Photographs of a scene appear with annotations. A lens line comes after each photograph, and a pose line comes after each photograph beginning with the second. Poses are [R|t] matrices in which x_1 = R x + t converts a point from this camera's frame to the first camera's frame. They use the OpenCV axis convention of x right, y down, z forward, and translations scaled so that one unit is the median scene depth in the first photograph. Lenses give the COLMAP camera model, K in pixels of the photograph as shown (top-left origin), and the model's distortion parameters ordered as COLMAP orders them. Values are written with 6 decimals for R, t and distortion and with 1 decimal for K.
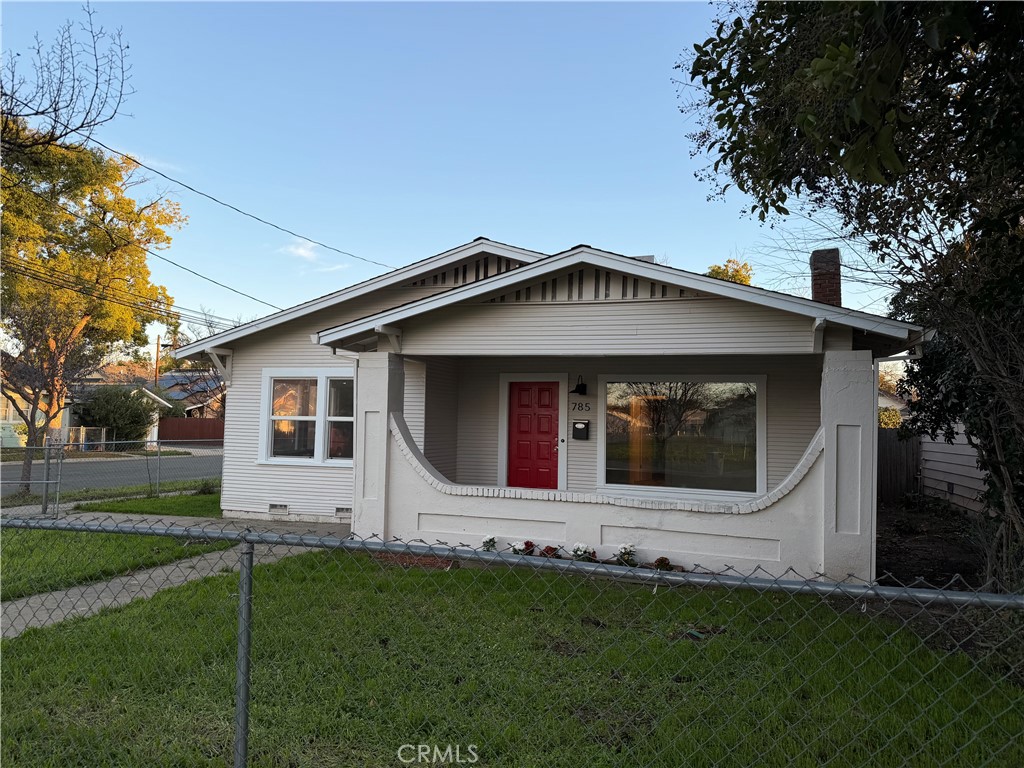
lens RADIAL K [[688.8, 0, 512.0], [0, 688.8, 384.0], [0, 0, 1]] dist [0.043219, -0.001992]
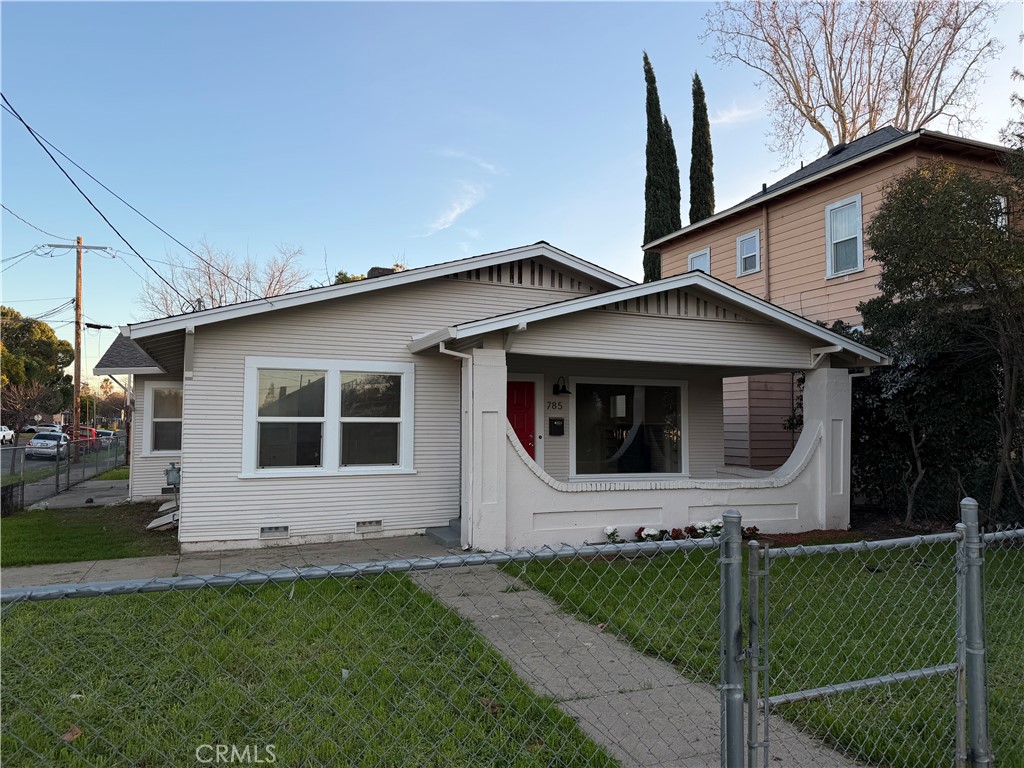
lens RADIAL K [[688.8, 0, 512.0], [0, 688.8, 384.0], [0, 0, 1]] dist [0.043219, -0.001992]
pose [[0.775656, 0.018524, 0.630884, -0.664820], [-0.024755, 0.999693, 0.001083, -0.000125], [-0.630671, -0.016457, 0.775876, 0.209699]]
